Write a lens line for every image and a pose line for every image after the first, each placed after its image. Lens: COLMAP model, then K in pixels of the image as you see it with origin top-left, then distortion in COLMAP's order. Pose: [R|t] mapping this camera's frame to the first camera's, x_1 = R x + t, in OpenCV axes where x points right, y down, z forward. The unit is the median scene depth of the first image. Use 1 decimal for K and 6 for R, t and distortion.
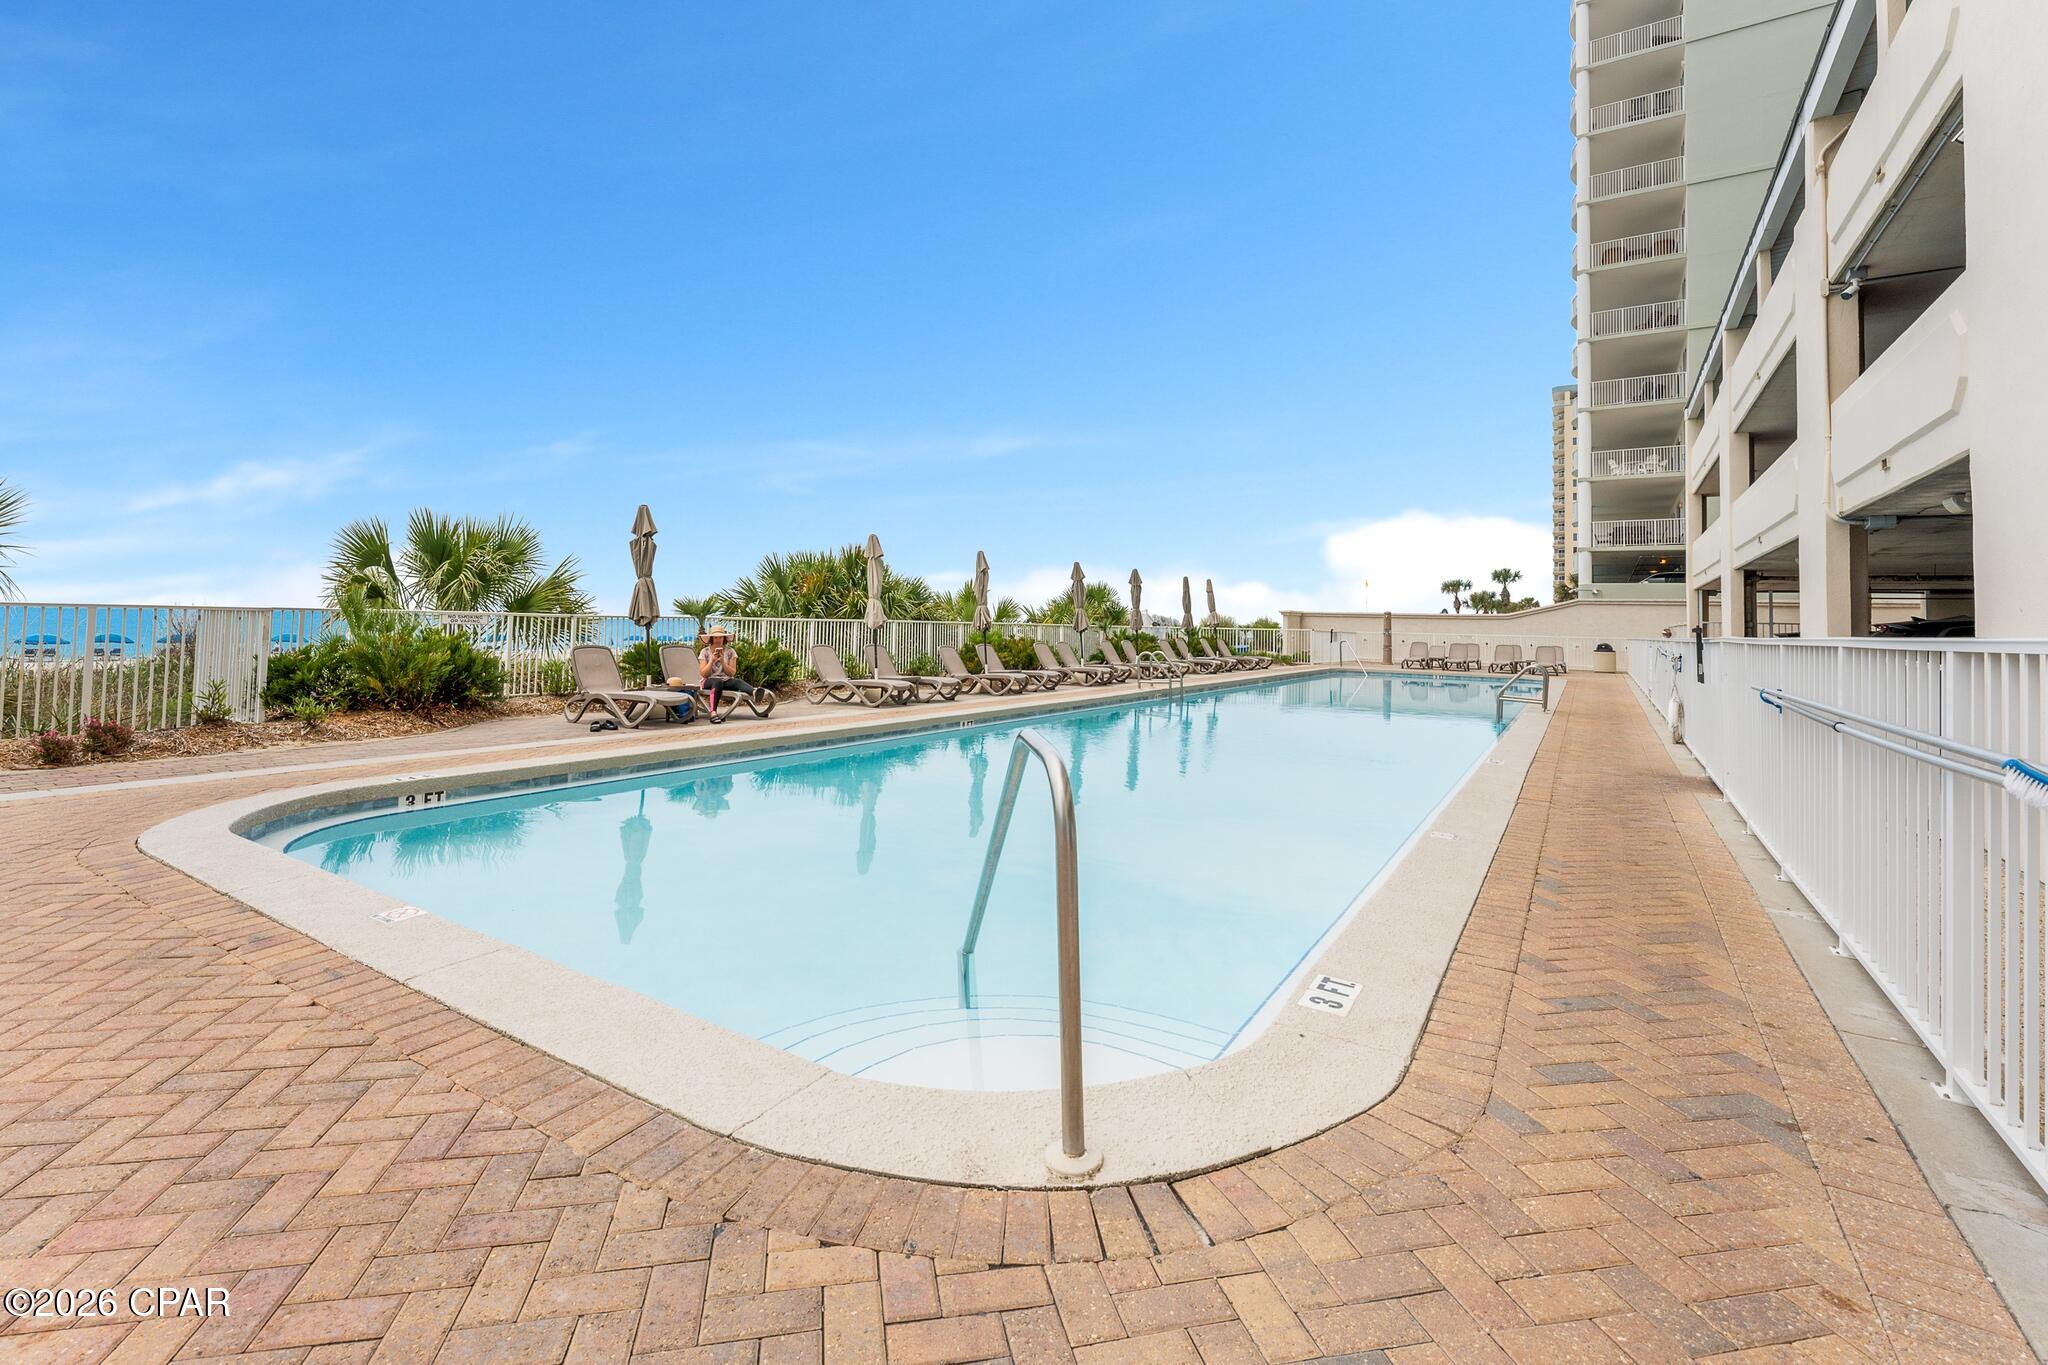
lens RADIAL K [[878.1, 0, 1023.6], [0, 878.1, 633.8], [0, 0, 1]] dist [-0.010127, 0.000104]
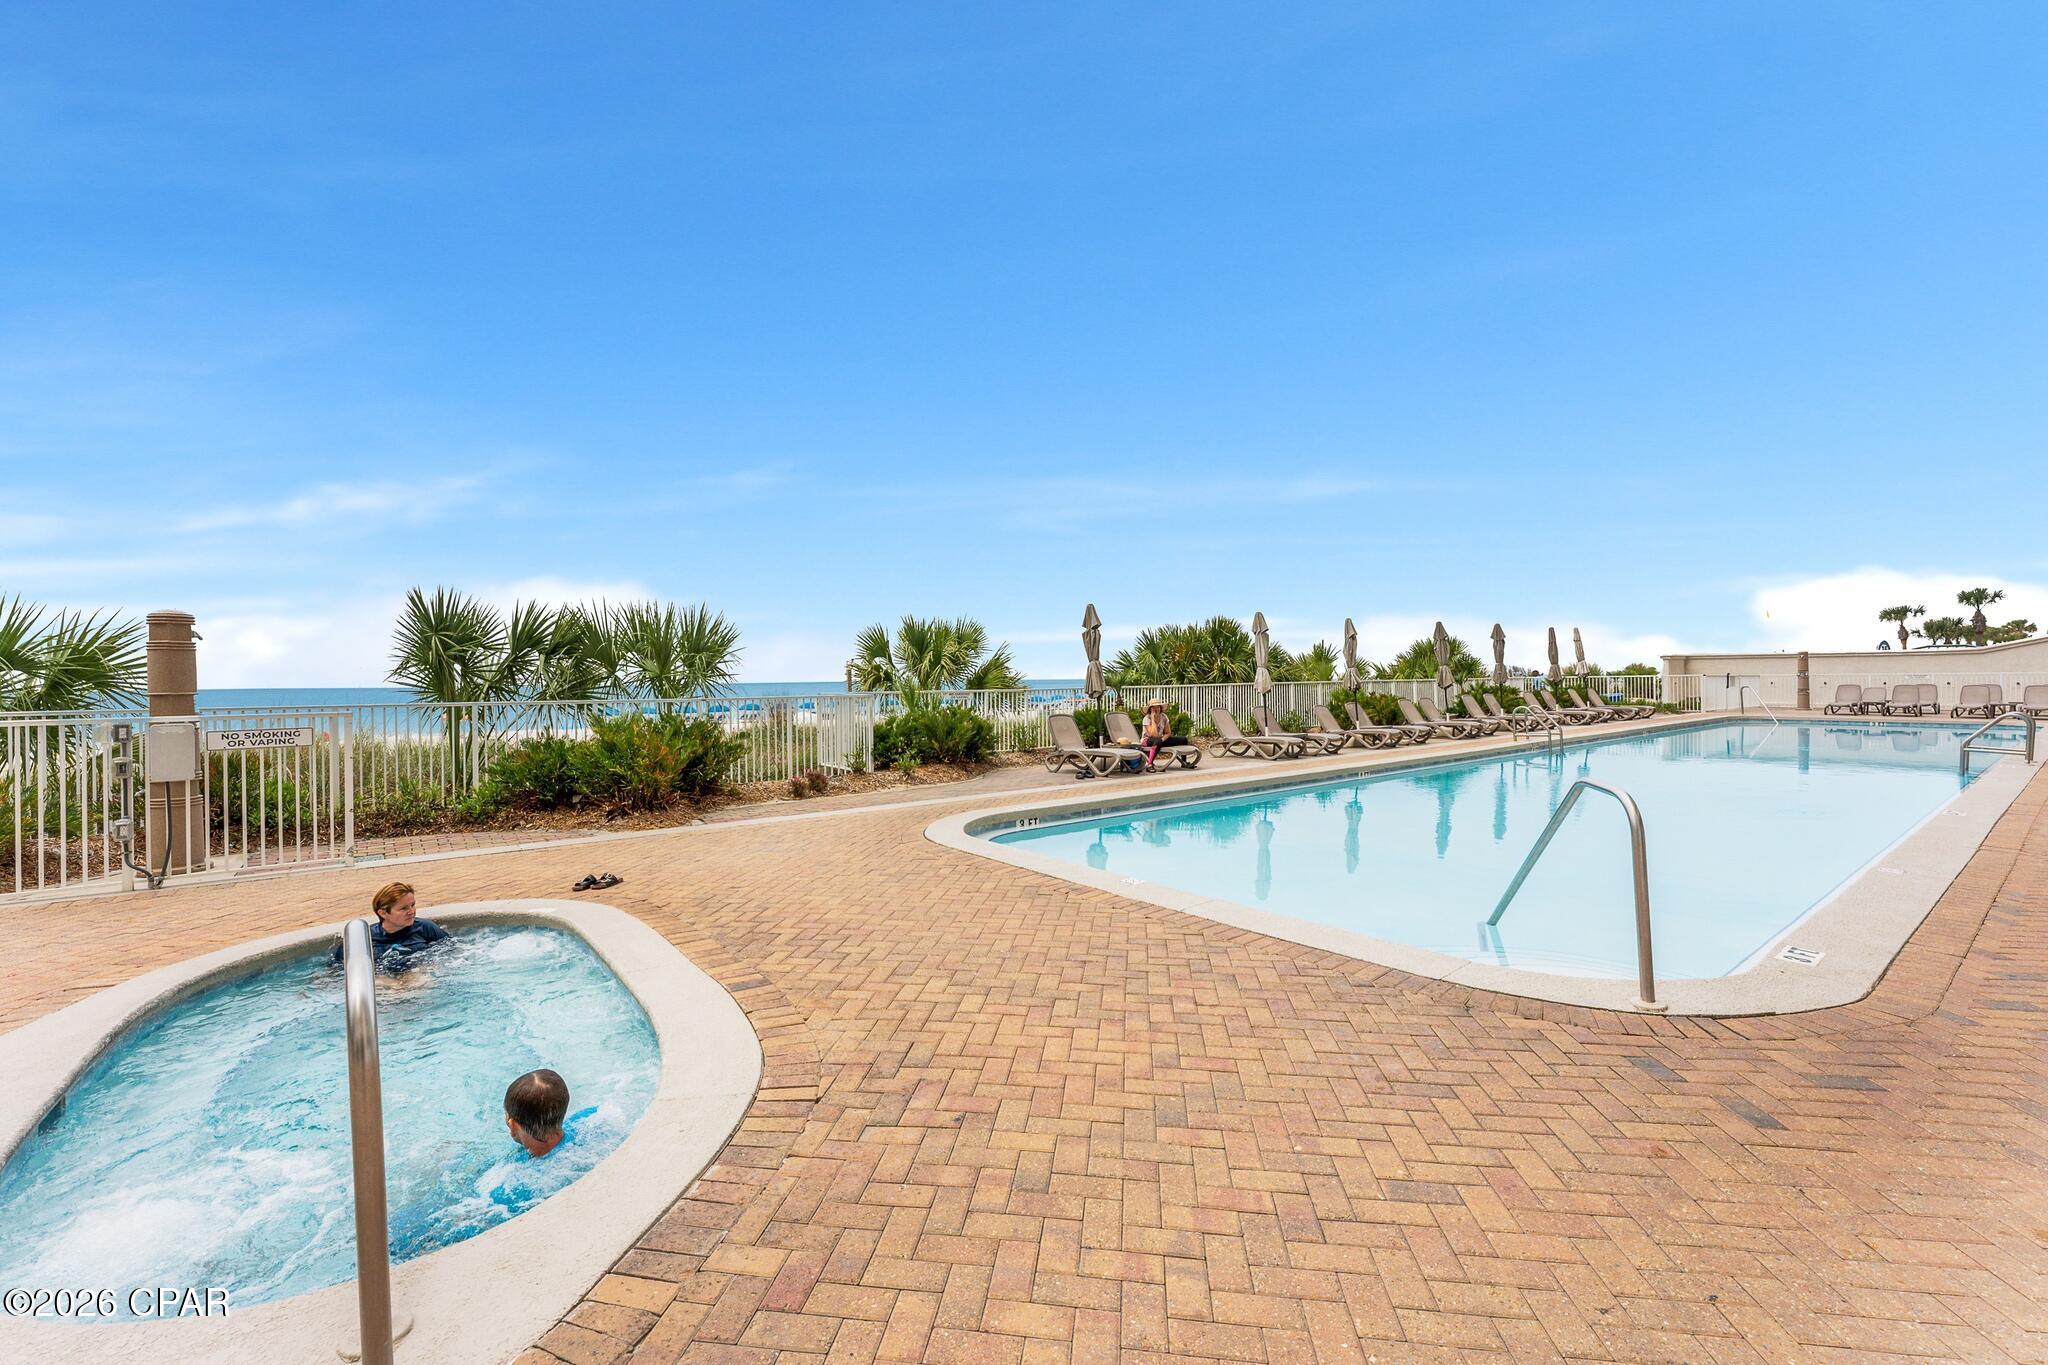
lens RADIAL K [[847.0, 0, 1026.3], [0, 847.0, 709.9], [0, 0, 1]] dist [-0.002692, -0.000217]
pose [[0.940817, -0.022093, -0.338195, -0.061467], [0.030986, 0.999301, 0.020917, -0.012068], [0.337497, -0.030158, 0.940843, -0.122887]]
